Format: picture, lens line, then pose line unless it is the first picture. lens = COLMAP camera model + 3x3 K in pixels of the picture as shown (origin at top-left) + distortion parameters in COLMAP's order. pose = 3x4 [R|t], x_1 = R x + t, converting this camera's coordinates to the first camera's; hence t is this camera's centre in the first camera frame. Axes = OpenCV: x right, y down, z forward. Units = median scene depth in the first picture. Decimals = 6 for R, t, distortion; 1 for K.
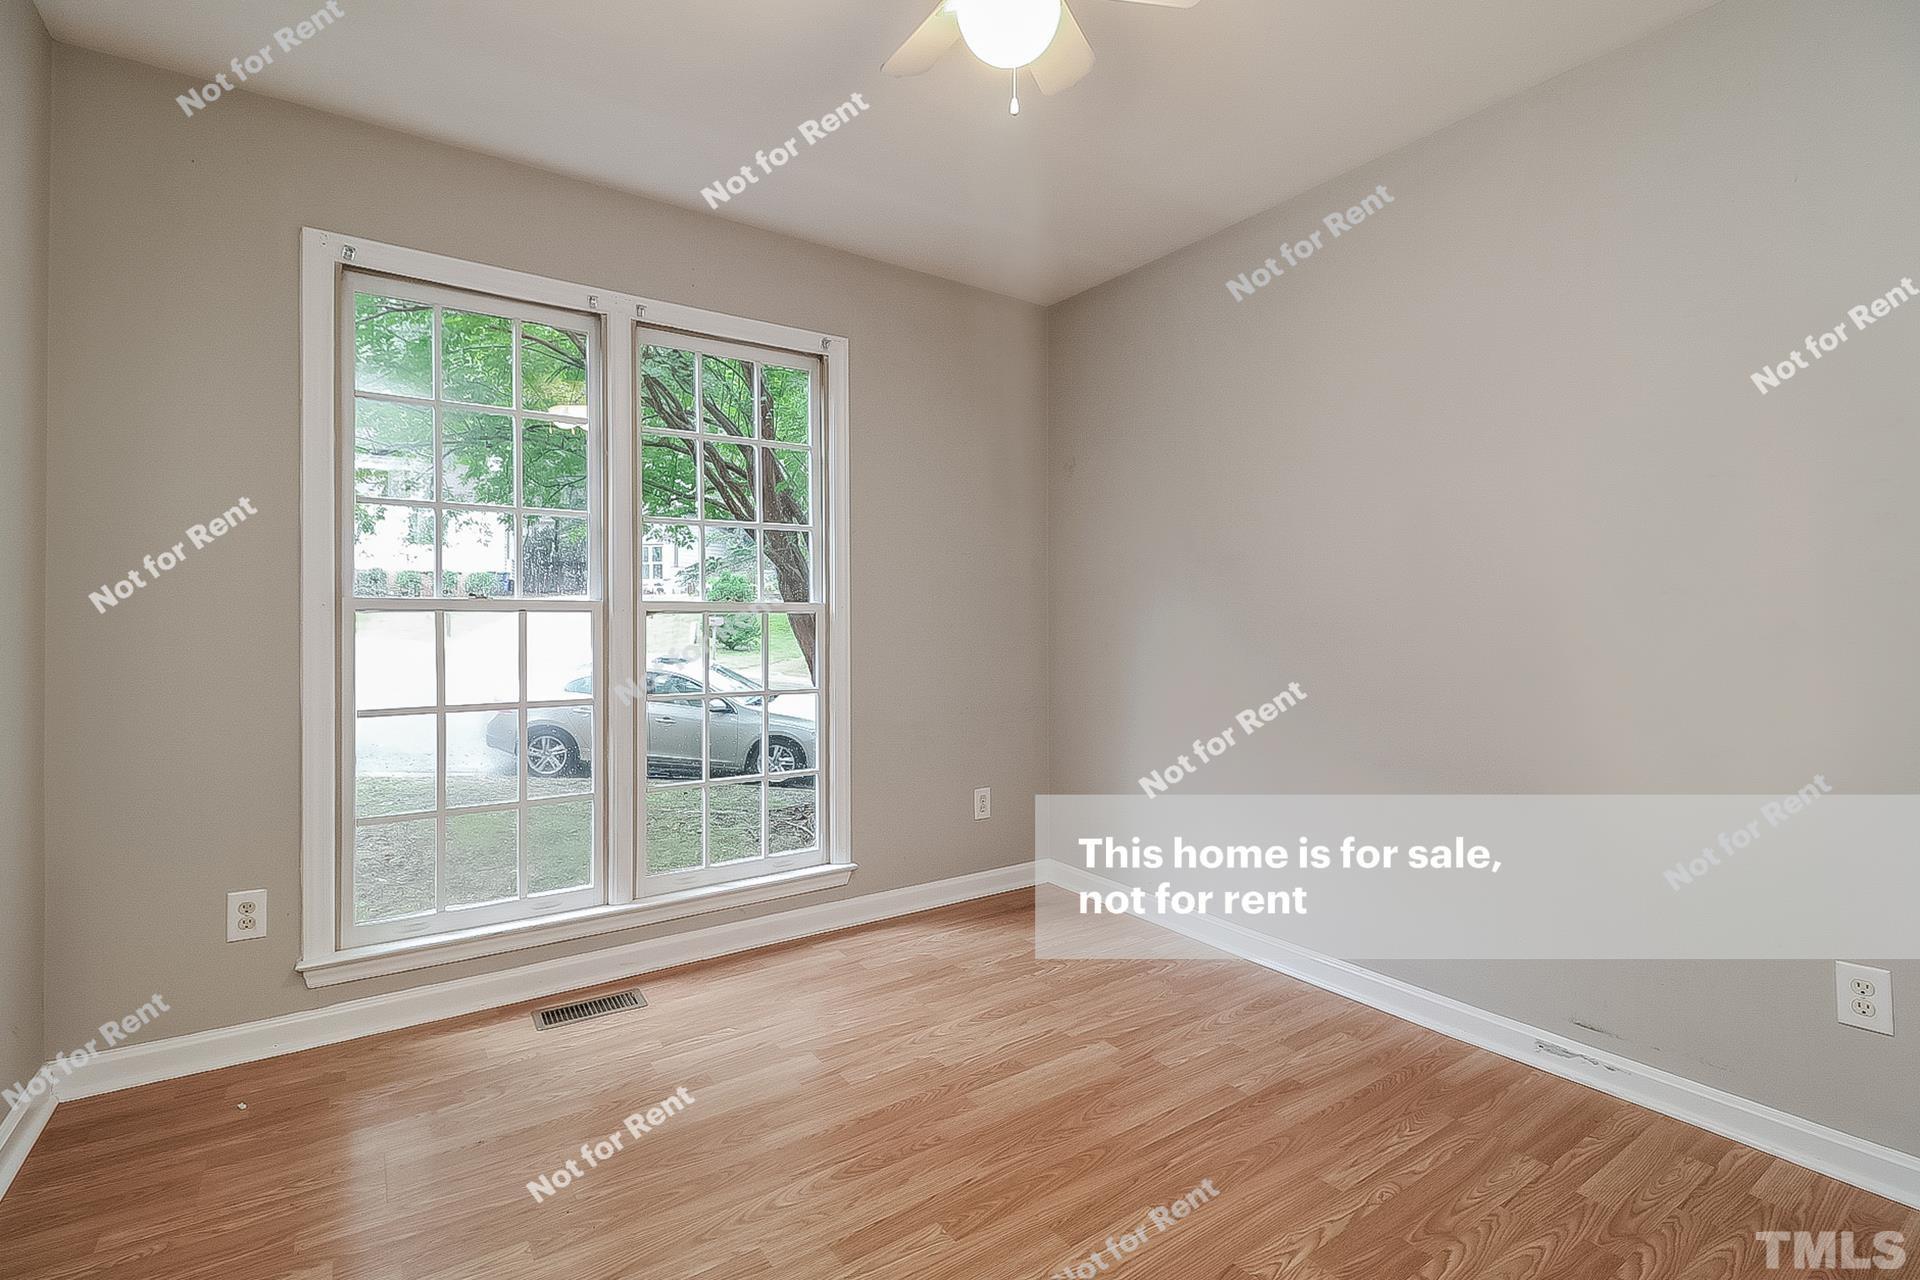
lens RADIAL K [[889.2, 0, 961.4], [0, 889.2, 613.1], [0, 0, 1]] dist [0.012465, -0.004663]
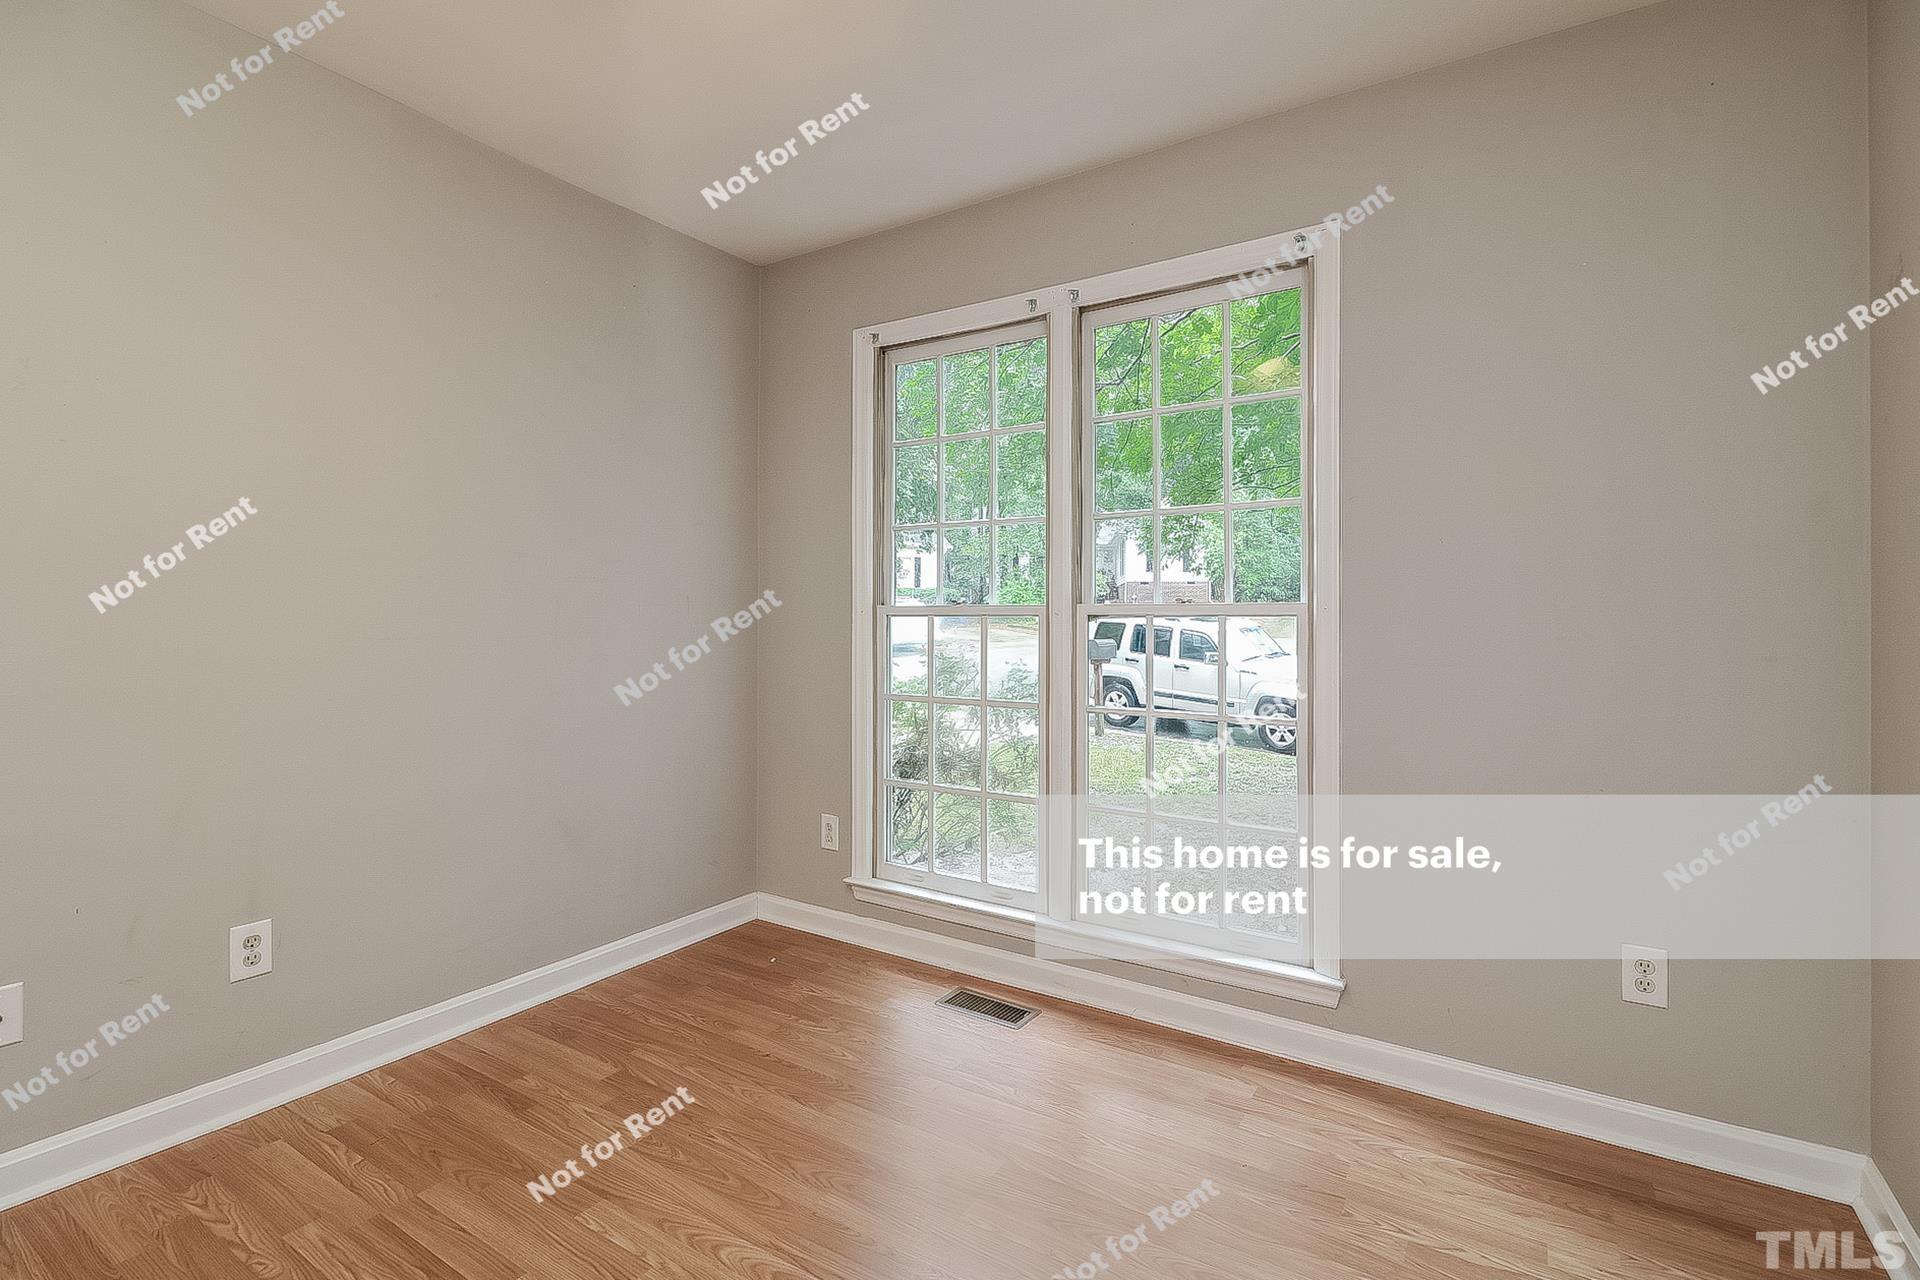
lens RADIAL K [[889.2, 0, 979.8], [0, 889.2, 614.4], [0, 0, 1]] dist [0.012465, -0.004663]
pose [[0.375904, -0.004642, -0.926647, 0.509672], [0.003456, 0.999988, -0.003607, -0.000459], [0.926652, -0.001846, 0.375916, 0.598455]]
